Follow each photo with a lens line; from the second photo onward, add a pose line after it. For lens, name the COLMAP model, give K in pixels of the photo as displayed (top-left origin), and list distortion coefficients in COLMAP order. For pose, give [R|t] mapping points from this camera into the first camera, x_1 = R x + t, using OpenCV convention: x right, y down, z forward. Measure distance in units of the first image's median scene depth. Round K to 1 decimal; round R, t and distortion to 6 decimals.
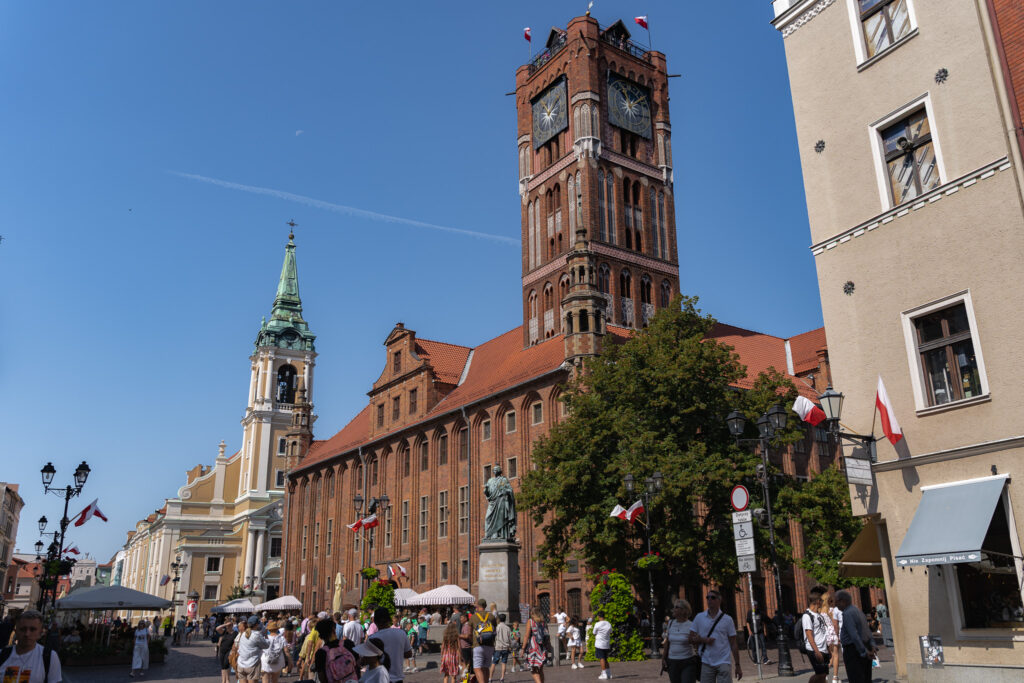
lens RADIAL K [[824.0, 0, 514.8], [0, 824.0, 344.5], [0, 0, 1]] dist [0.002718, 0.005583]
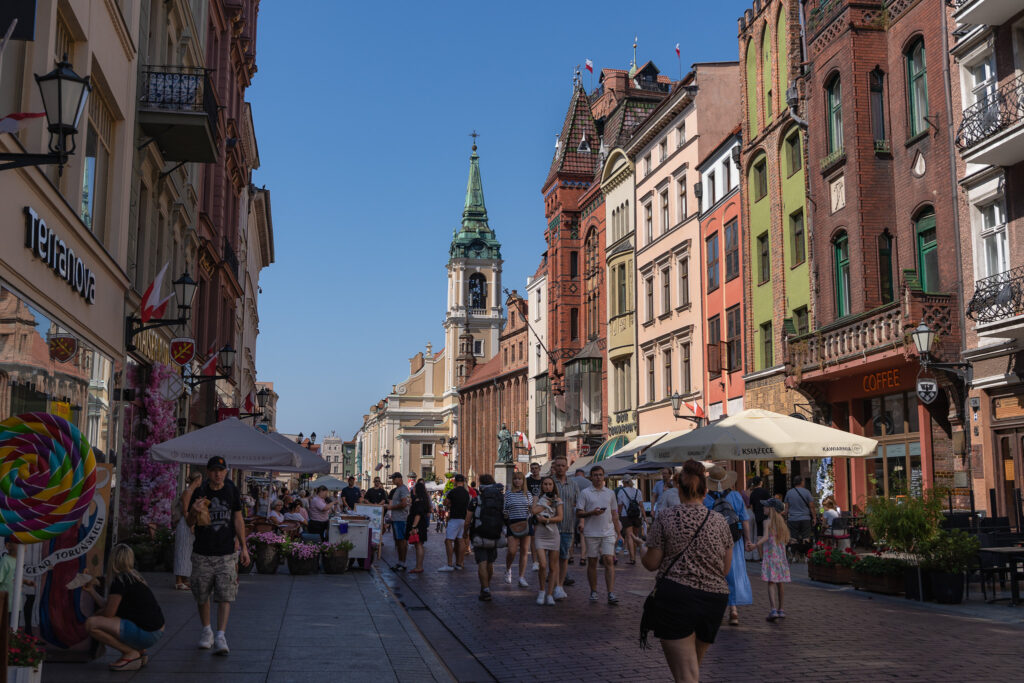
lens RADIAL K [[1077.3, 0, 511.0], [0, 1077.3, 339.0], [0, 0, 1]] dist [-0.000131, 0.000000]
pose [[0.953119, -0.022758, -0.301739, 0.211752], [0.075297, 0.983640, 0.163653, -0.128794], [0.293078, -0.178701, 0.939240, -0.374234]]
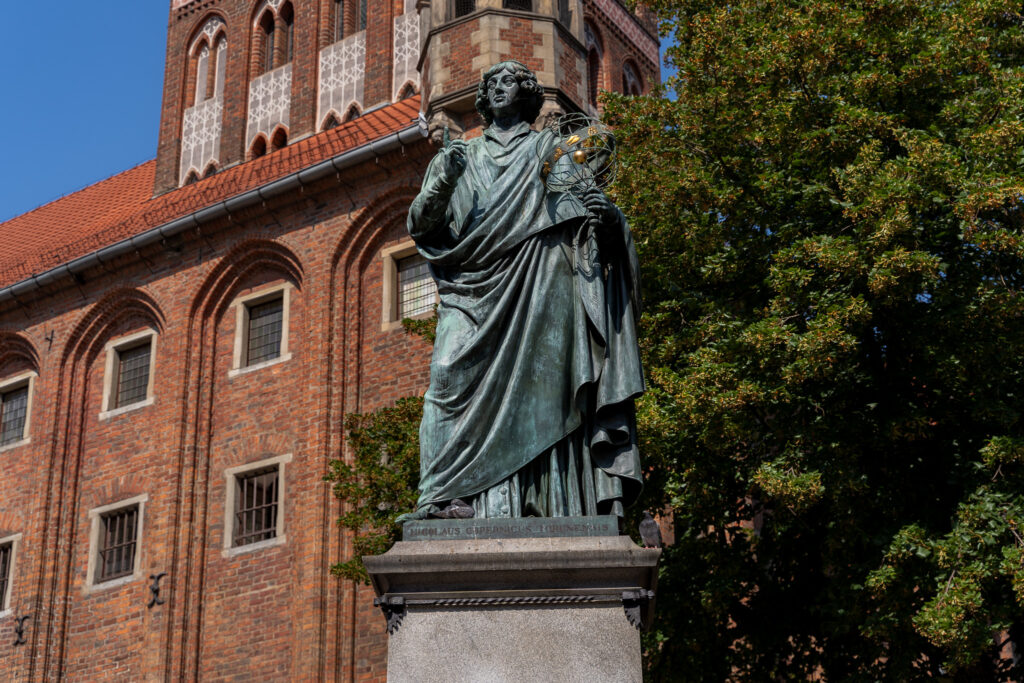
lens RADIAL K [[1653.8, 0, 511.9], [0, 1653.8, 341.7], [0, 0, 1]] dist [-0.018942, 0.000000]
pose [[0.923095, 0.163510, 0.348081, -0.031681], [-0.108036, 0.978919, -0.173339, 0.067419], [-0.369085, 0.122404, 0.921300, 0.200657]]
